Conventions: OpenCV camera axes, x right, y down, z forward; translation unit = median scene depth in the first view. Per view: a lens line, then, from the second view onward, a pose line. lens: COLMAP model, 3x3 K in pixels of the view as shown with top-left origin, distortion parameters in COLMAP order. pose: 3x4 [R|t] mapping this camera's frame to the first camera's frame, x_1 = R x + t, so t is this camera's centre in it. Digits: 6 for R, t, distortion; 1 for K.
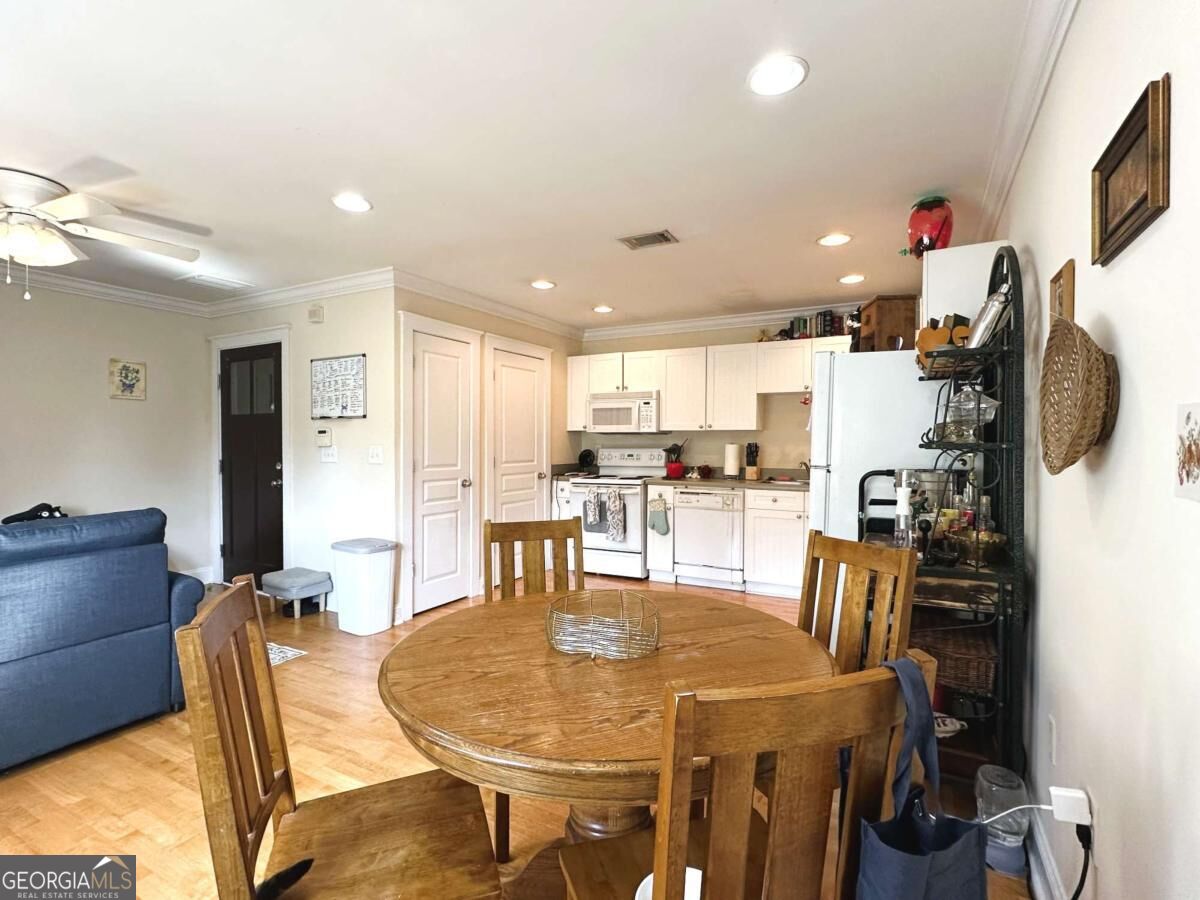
lens RADIAL K [[567.1, 0, 602.3], [0, 567.1, 449.7], [0, 0, 1]] dist [0.002274, 0.000082]
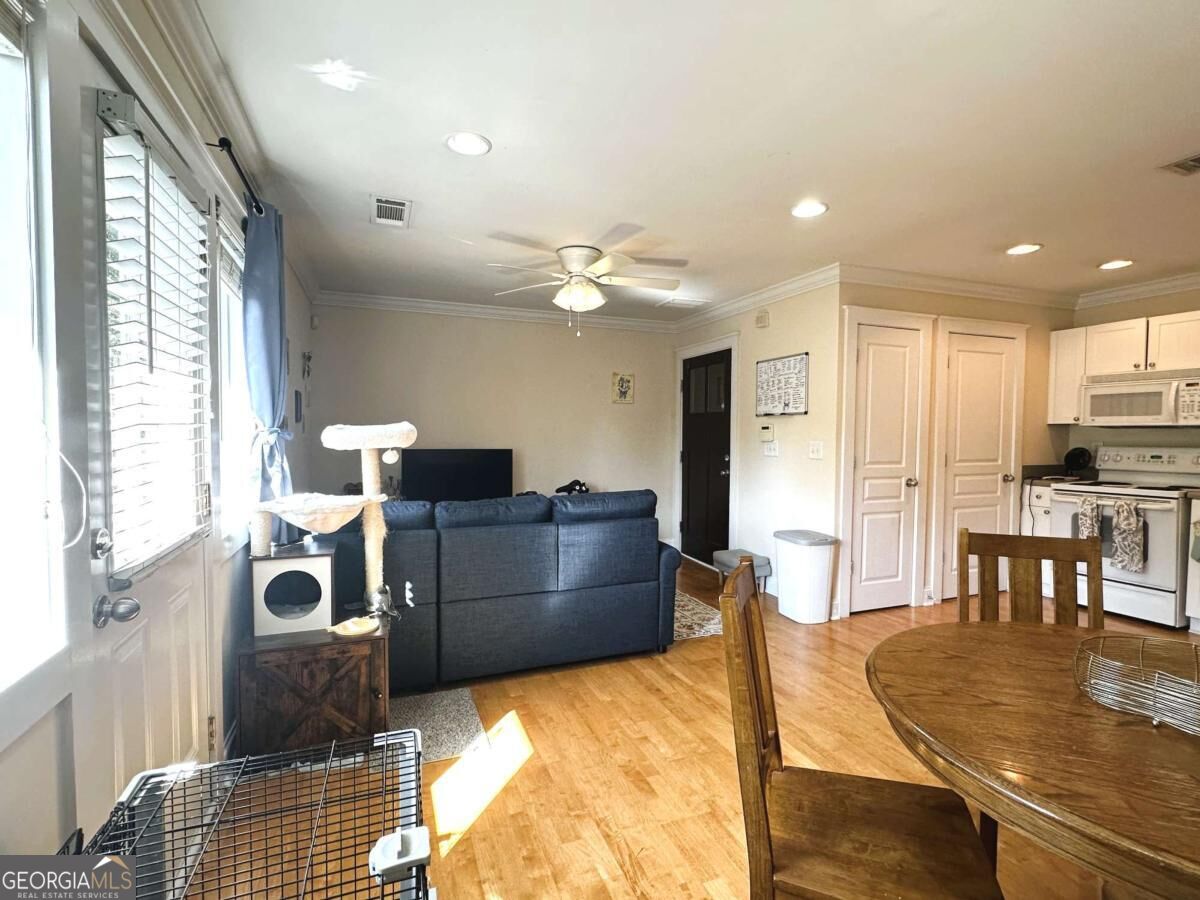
lens RADIAL K [[567.1, 0, 602.3], [0, 567.1, 449.7], [0, 0, 1]] dist [0.002274, 0.000082]
pose [[0.768227, 0.020565, -0.639847, -0.039997], [-0.011205, 0.999763, 0.018680, -0.006446], [0.640080, -0.007181, 0.768275, -0.032006]]
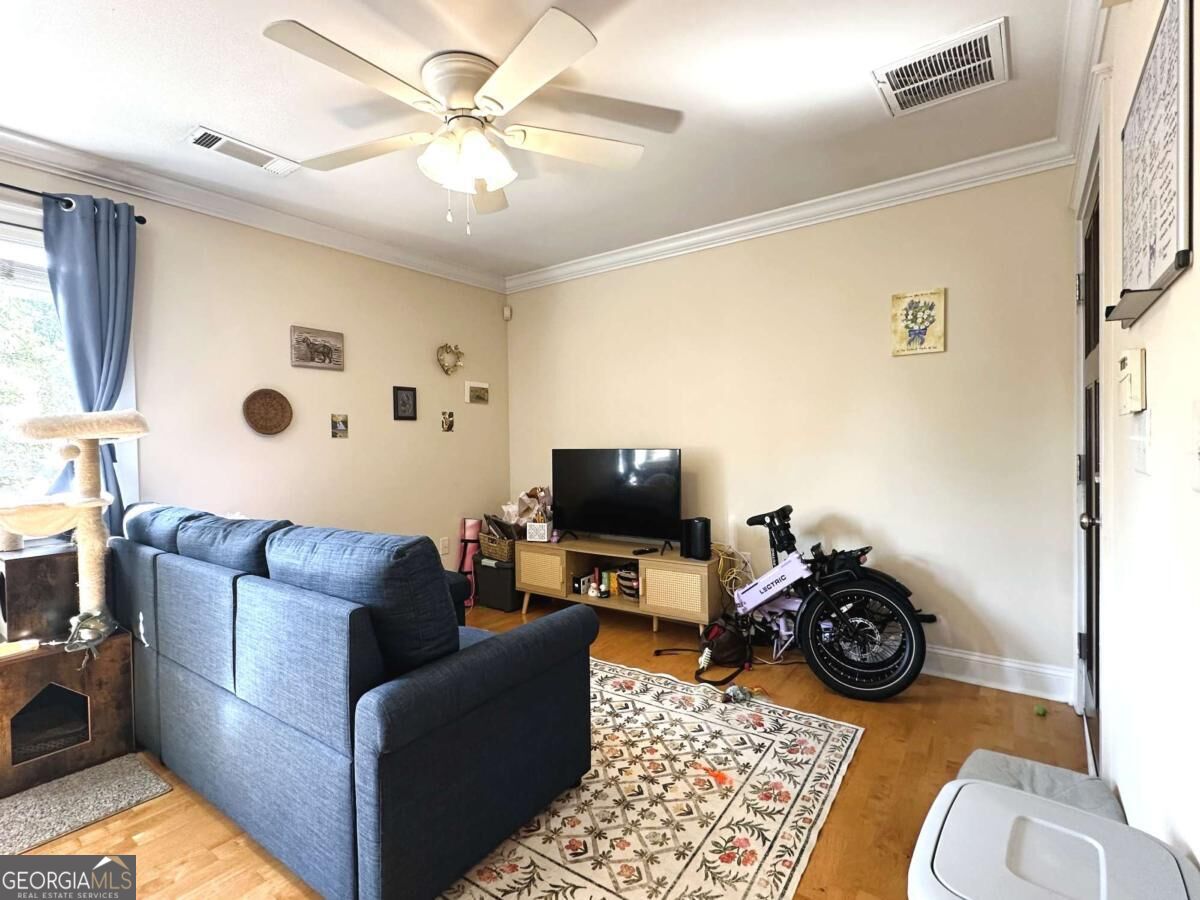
lens RADIAL K [[567.1, 0, 602.3], [0, 567.1, 449.7], [0, 0, 1]] dist [0.002274, 0.000082]
pose [[-0.137589, 0.013029, -0.990404, -0.178759], [0.002776, 0.999915, 0.012768, 0.007222], [0.990486, -0.000992, -0.137613, 0.789033]]
